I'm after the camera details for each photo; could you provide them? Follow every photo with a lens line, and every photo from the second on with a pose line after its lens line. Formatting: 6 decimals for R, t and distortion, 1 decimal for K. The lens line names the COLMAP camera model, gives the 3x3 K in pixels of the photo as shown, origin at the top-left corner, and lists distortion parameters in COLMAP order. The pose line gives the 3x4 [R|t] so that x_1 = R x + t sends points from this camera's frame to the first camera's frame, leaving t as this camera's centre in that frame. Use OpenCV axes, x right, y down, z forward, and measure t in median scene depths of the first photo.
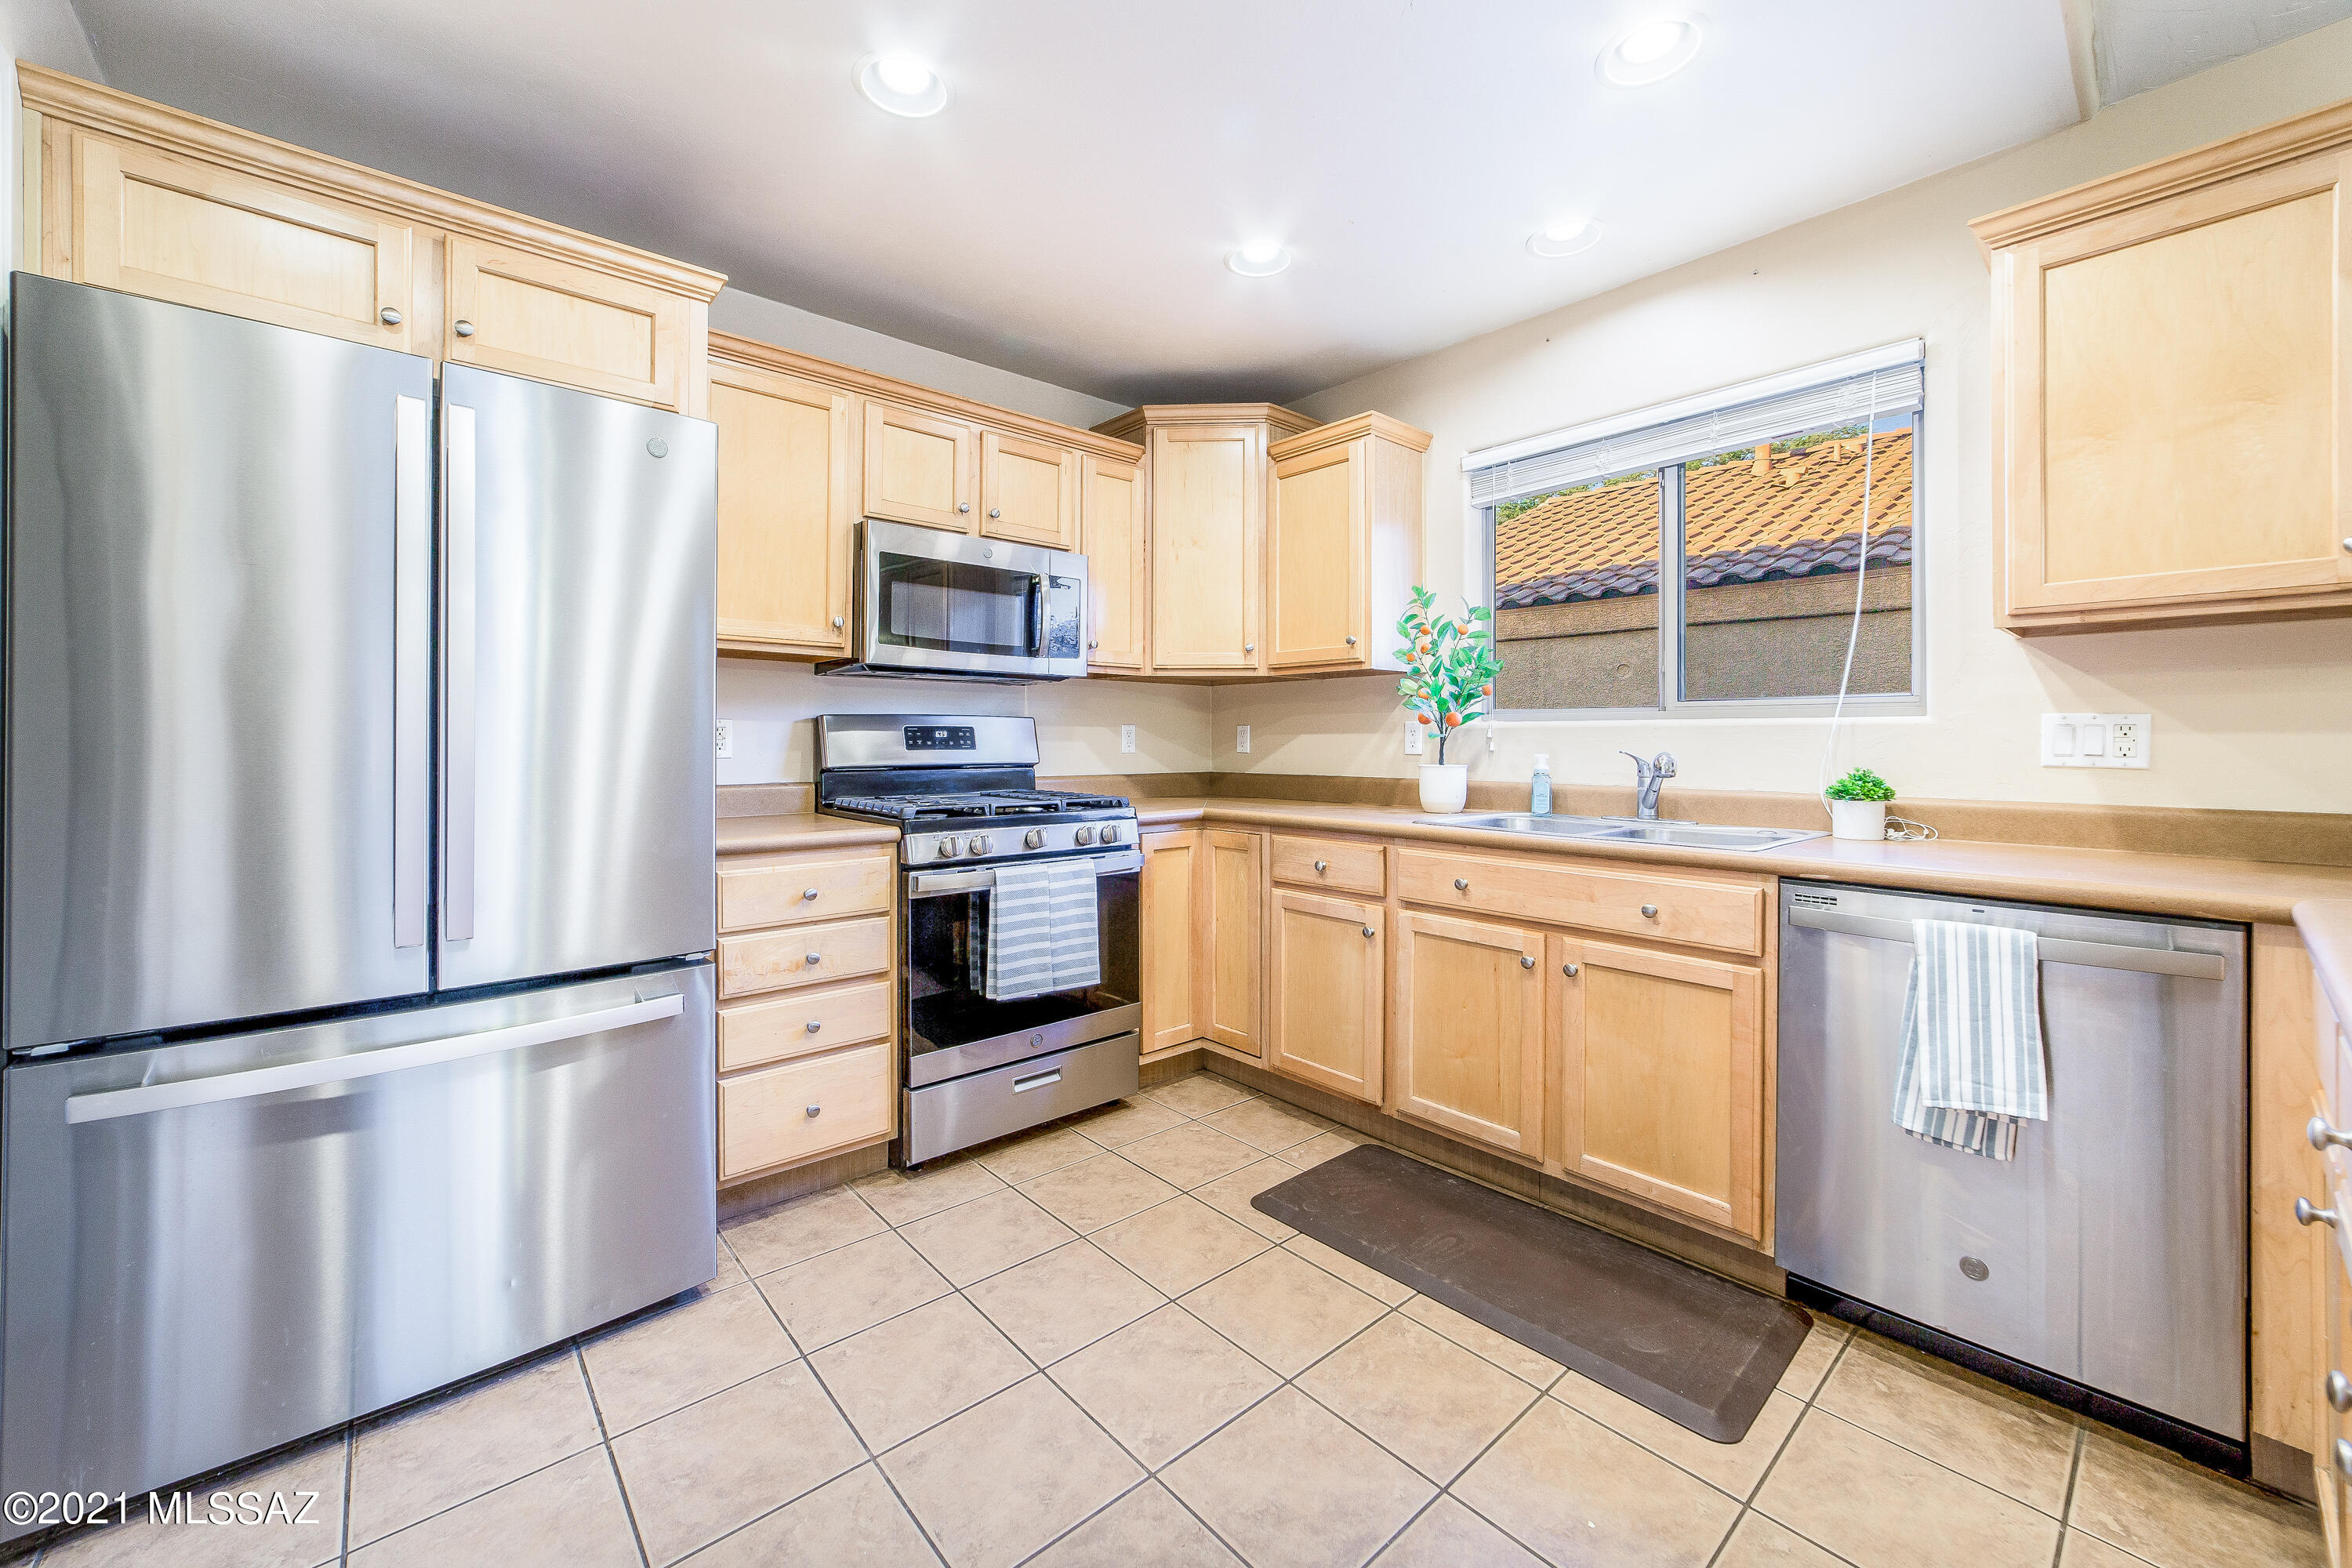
lens RADIAL K [[919.5, 0, 1185.5], [0, 919.5, 742.6], [0, 0, 1]] dist [-0.017411, 0.007324]
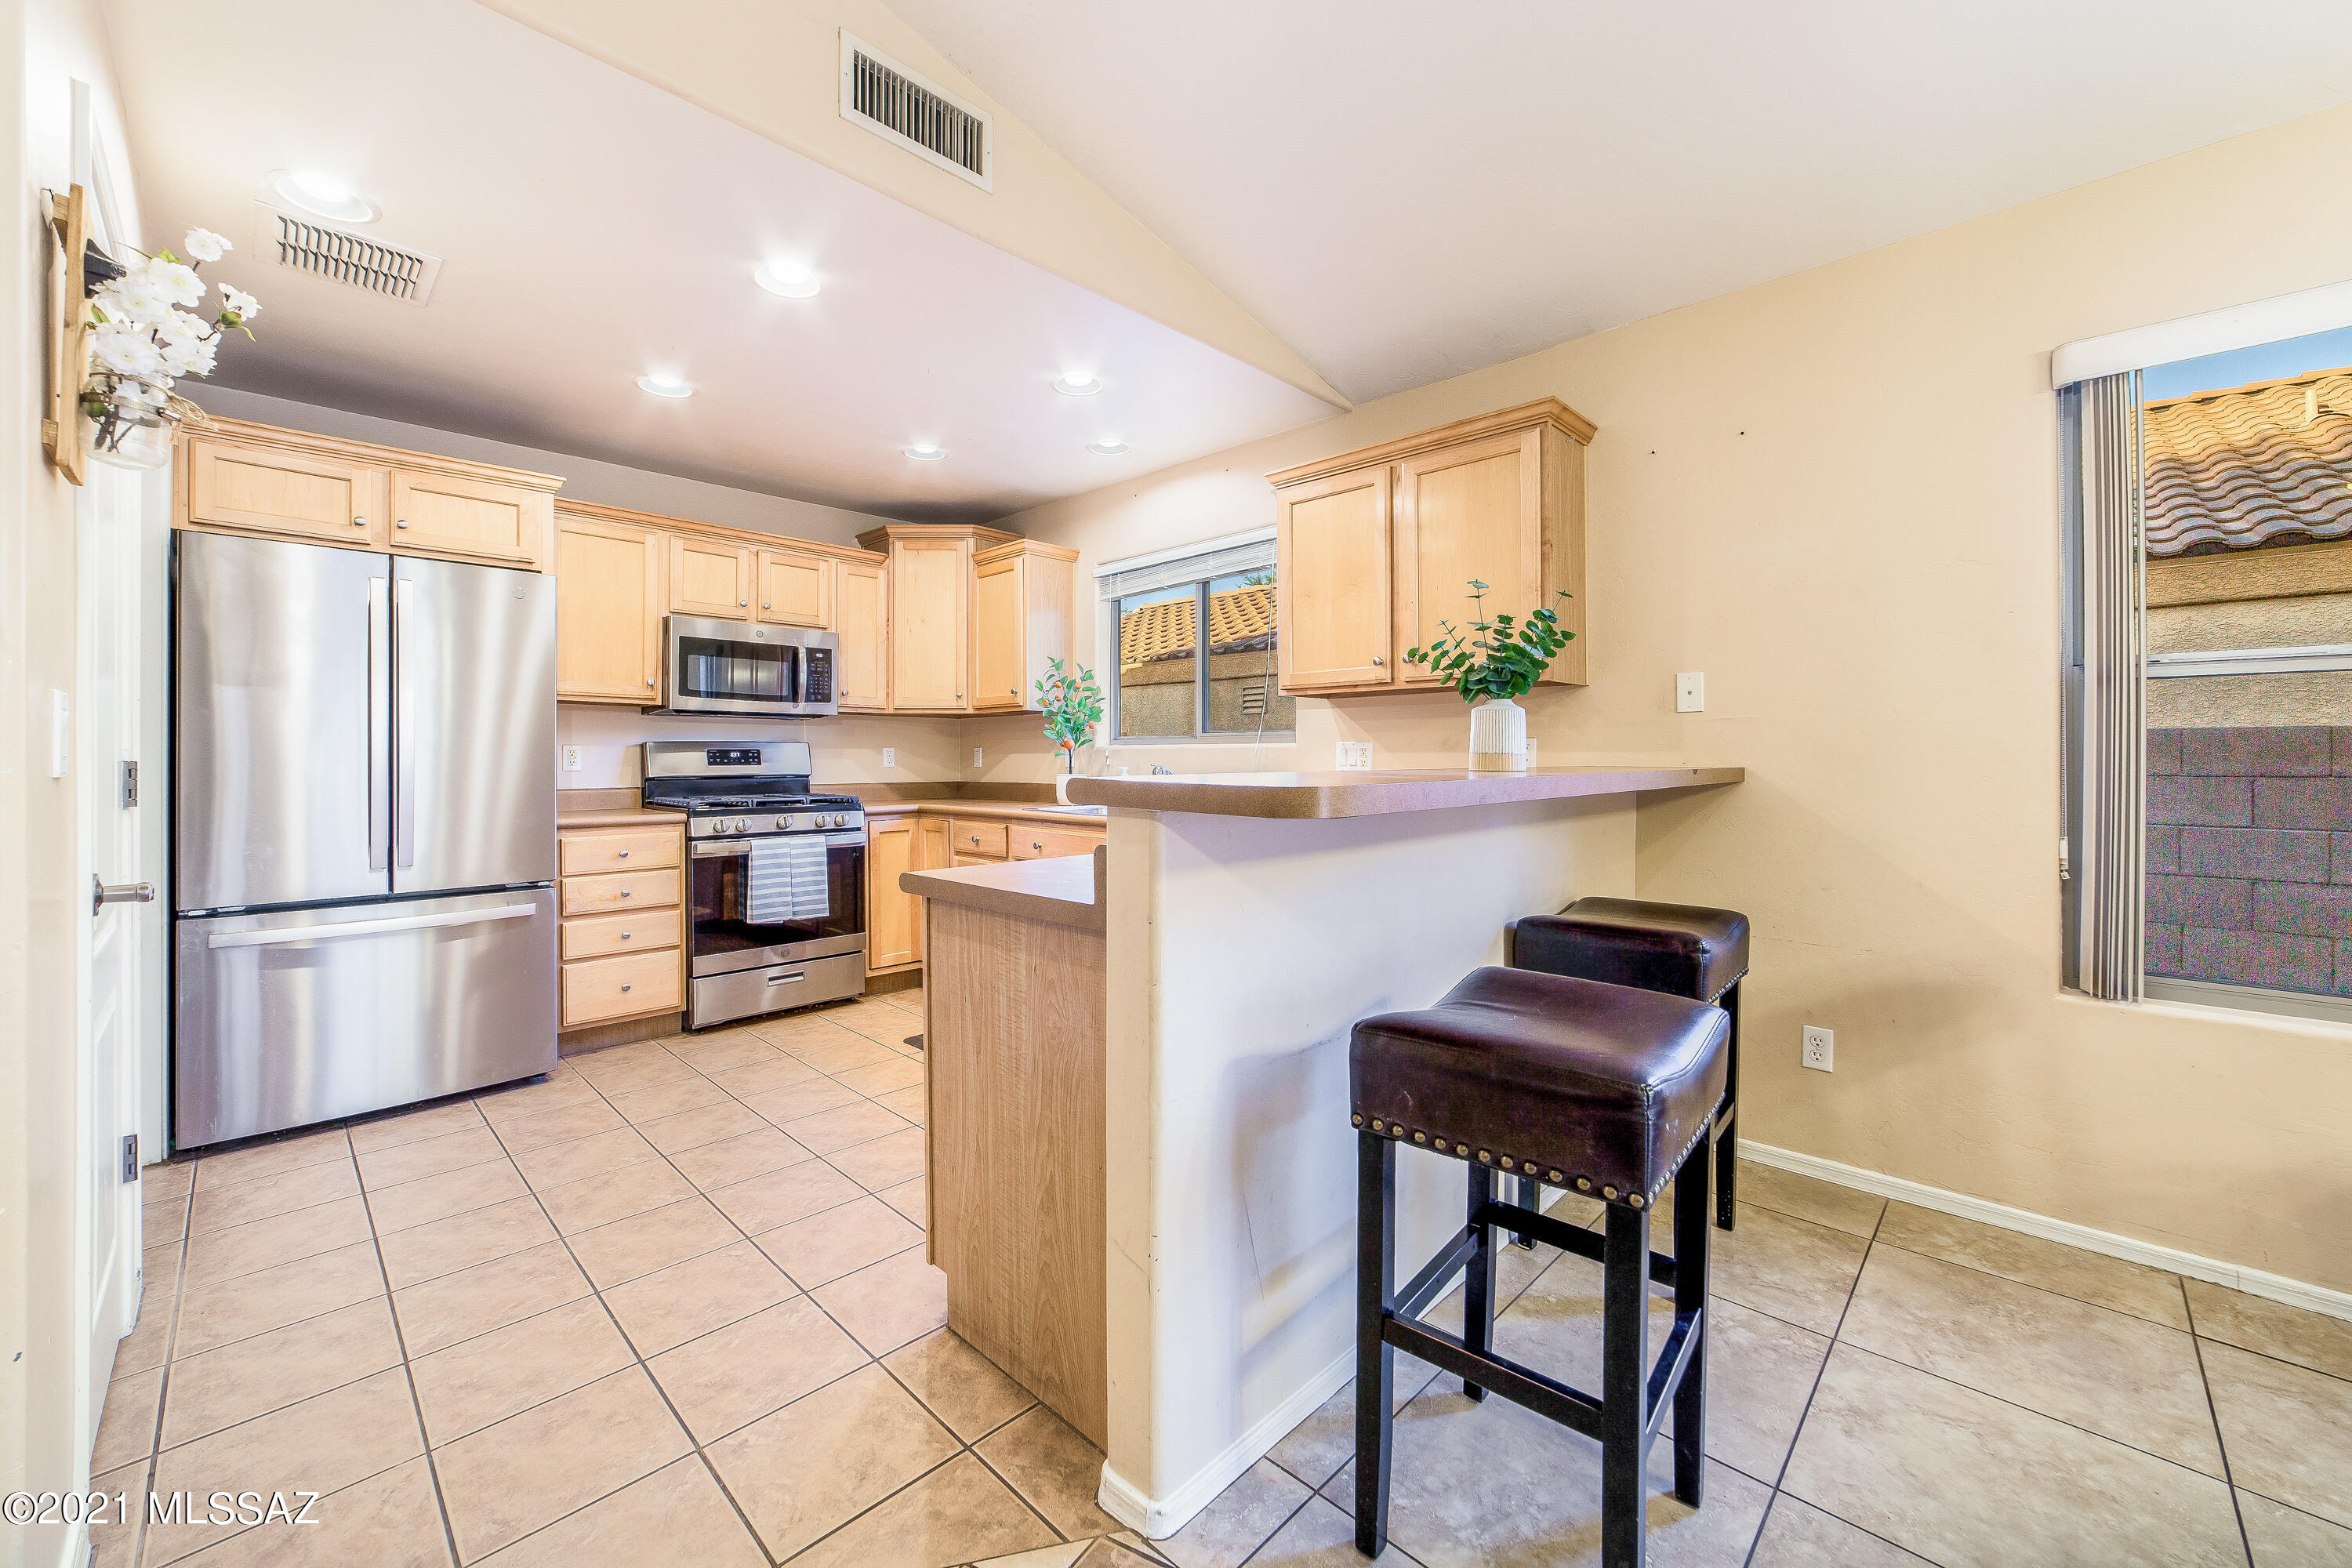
lens RADIAL K [[906.9, 0, 1164.5], [0, 906.9, 762.5], [0, 0, 1]] dist [-0.001585, 0.000080]
pose [[0.997983, -0.002888, 0.063413, 0.386830], [0.002724, 0.999993, 0.002664, 0.001701], [-0.063420, -0.002486, 0.997984, -0.576226]]
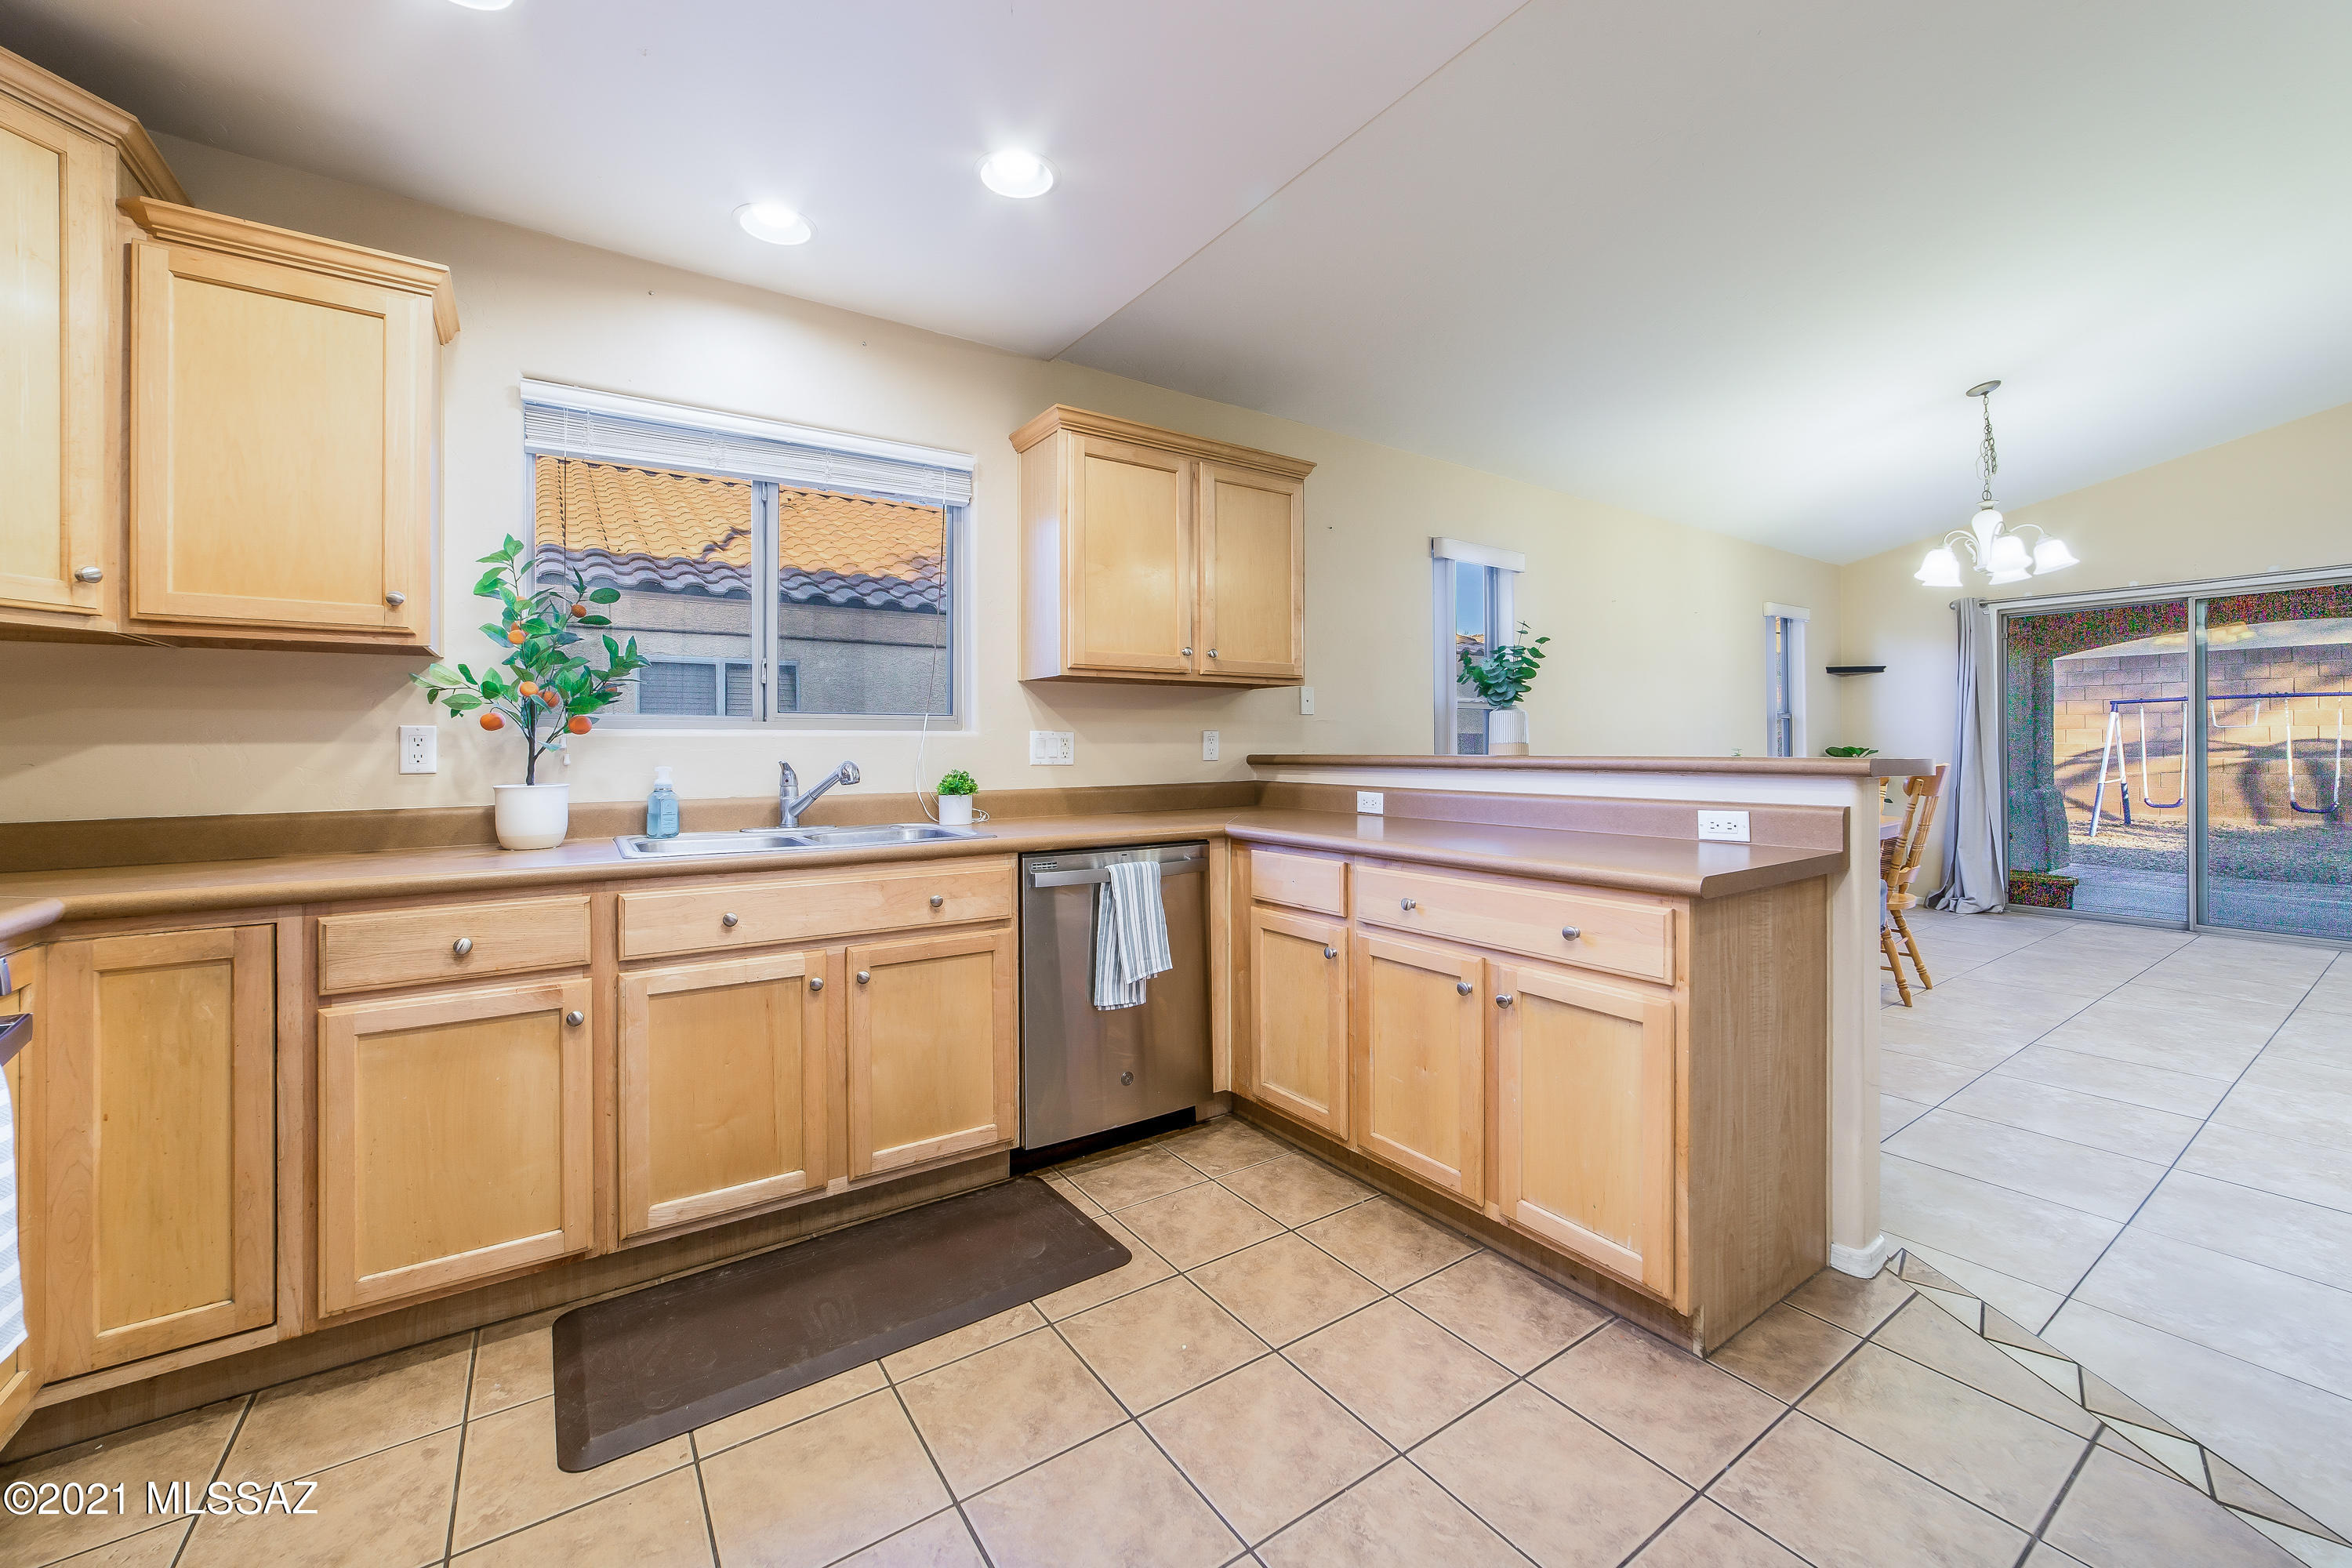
lens RADIAL K [[919.5, 0, 1185.5], [0, 919.5, 742.6], [0, 0, 1]] dist [-0.017411, 0.007324]
pose [[0.128824, 0.000856, 0.991667, -0.449869], [0.007783, 0.999968, -0.001874, -0.005366], [-0.991637, 0.007959, 0.128814, 0.428959]]
